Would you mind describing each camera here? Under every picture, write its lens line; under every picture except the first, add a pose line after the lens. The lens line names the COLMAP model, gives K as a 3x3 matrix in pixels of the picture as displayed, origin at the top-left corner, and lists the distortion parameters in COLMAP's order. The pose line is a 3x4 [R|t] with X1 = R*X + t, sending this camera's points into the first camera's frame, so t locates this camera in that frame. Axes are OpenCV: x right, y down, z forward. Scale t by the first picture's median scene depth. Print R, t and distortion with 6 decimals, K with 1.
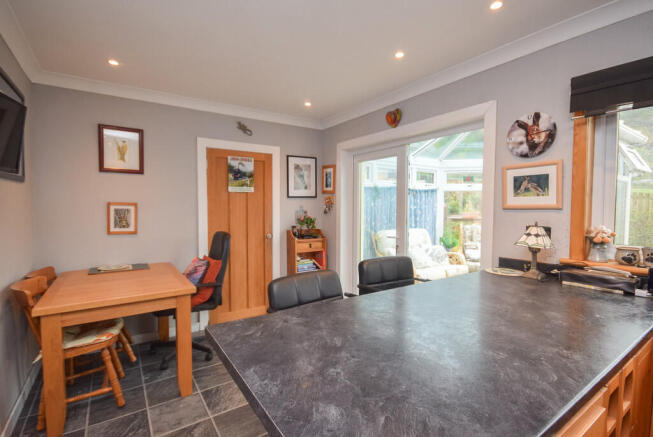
lens RADIAL K [[307.2, 0, 322.1], [0, 307.2, 215.5], [0, 0, 1]] dist [-0.001427, -0.000123]
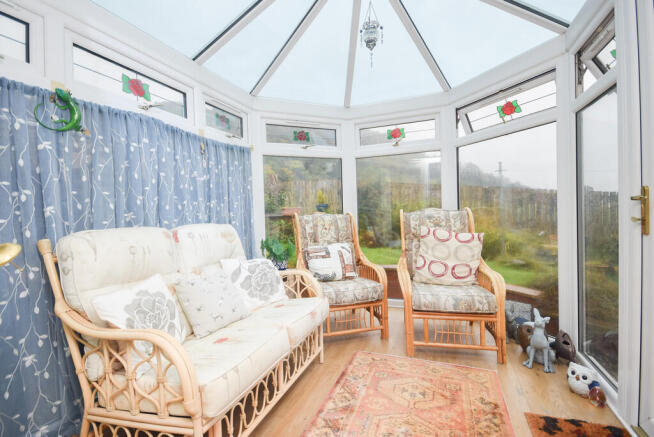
lens RADIAL K [[307.7, 0, 325.2], [0, 307.7, 217.0], [0, 0, 1]] dist [-0.001427, -0.000123]
pose [[0.824027, -0.038342, 0.565252, 0.190797], [0.056796, 0.998272, -0.015083, 0.046345], [-0.563697, 0.044533, 0.824780, 0.534084]]
